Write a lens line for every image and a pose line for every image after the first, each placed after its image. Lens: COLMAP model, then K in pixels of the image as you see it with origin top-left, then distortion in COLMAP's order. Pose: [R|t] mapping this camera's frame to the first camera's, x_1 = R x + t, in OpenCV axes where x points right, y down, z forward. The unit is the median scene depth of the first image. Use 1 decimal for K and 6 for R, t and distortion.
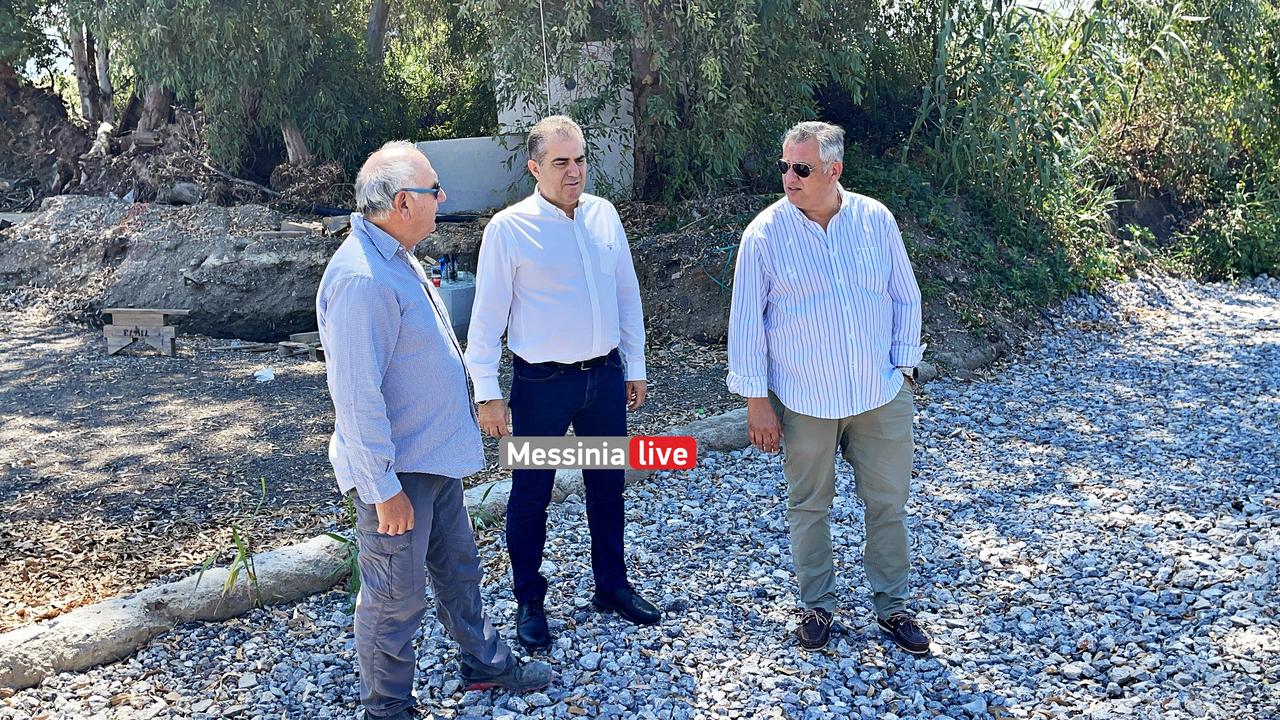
lens RADIAL K [[1122.2, 0, 634.4], [0, 1122.2, 355.5], [0, 0, 1]] dist [0.061189, -0.052896]
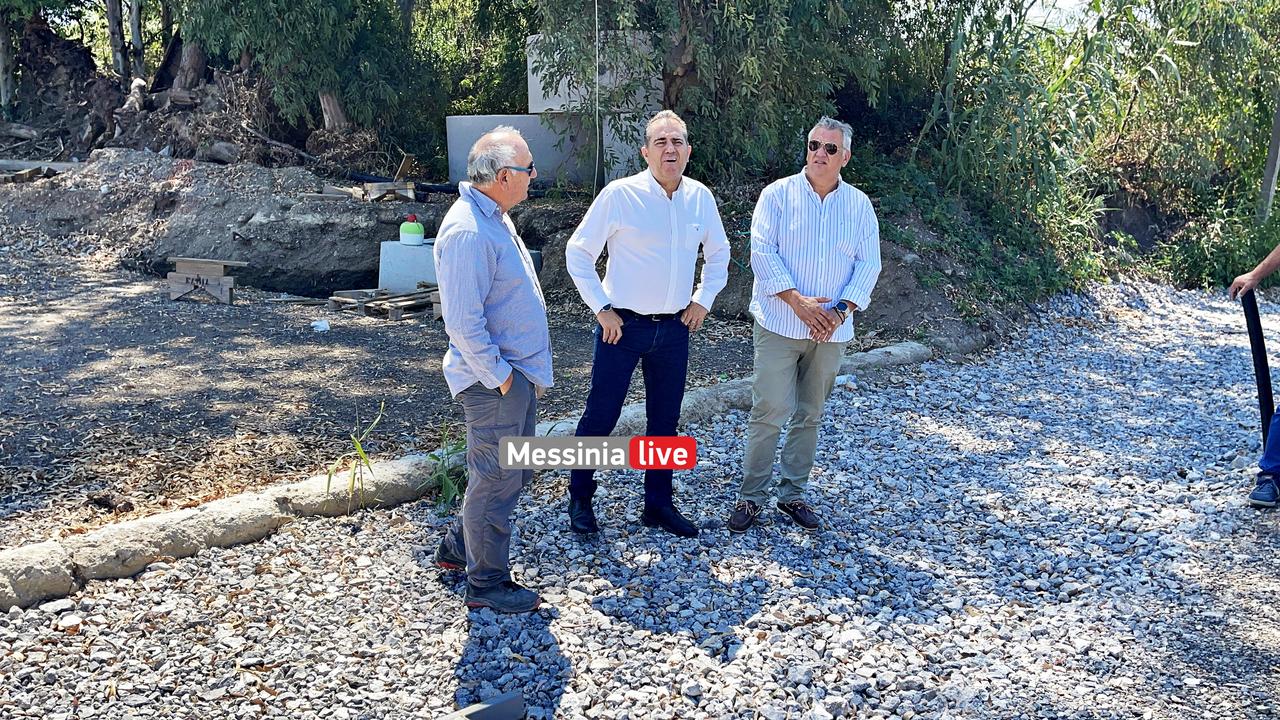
lens RADIAL K [[1122.2, 0, 645.4], [0, 1122.2, 365.5], [0, 0, 1]] dist [0.061189, -0.052896]
pose [[0.998429, 0.052952, 0.018323, -0.033324], [-0.053377, 0.998297, 0.023557, 0.014359], [-0.017044, -0.024498, 0.999555, -0.103888]]
